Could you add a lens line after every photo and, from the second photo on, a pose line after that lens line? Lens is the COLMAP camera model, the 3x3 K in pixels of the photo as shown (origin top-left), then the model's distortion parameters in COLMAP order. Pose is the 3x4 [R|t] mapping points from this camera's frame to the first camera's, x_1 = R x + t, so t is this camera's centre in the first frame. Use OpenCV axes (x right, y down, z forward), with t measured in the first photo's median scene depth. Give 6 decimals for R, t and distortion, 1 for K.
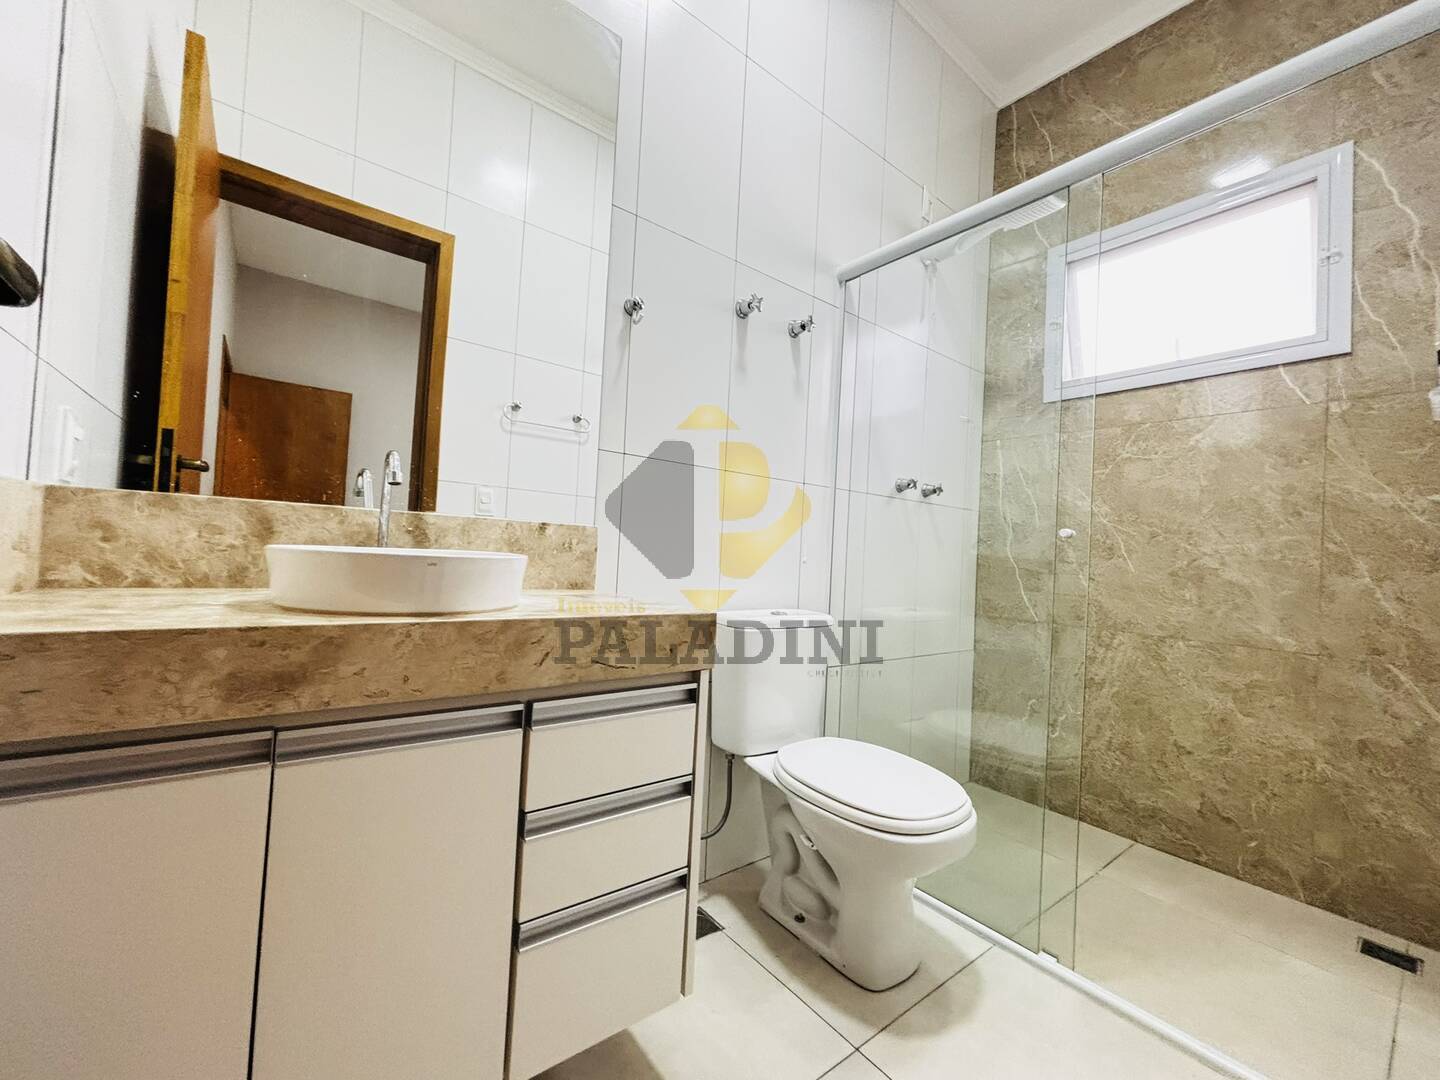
lens RADIAL K [[578.0, 0, 719.2], [0, 578.0, 544.0], [0, 0, 1]] dist [0.000961, 0.000793]
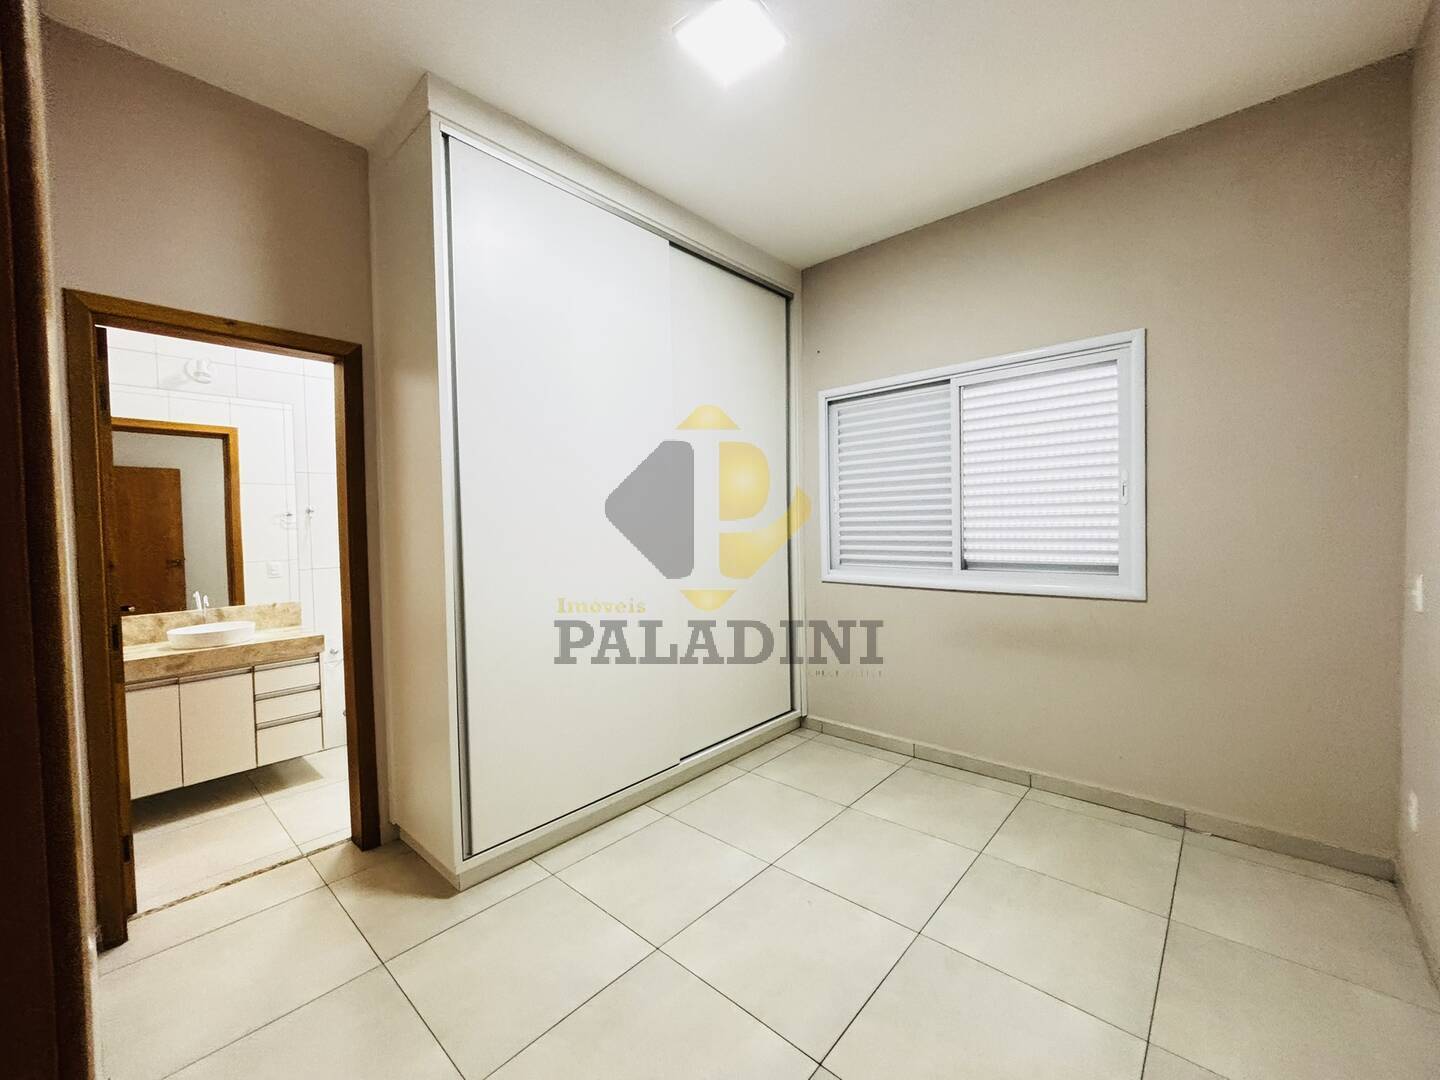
lens RADIAL K [[578.0, 0, 722.9], [0, 578.0, 542.3], [0, 0, 1]] dist [0.000961, 0.000793]
pose [[0.982044, -0.079661, 0.171009, 0.699563], [0.070147, 0.995671, 0.060983, -0.181130], [-0.175126, -0.047892, 0.983380, -1.066427]]
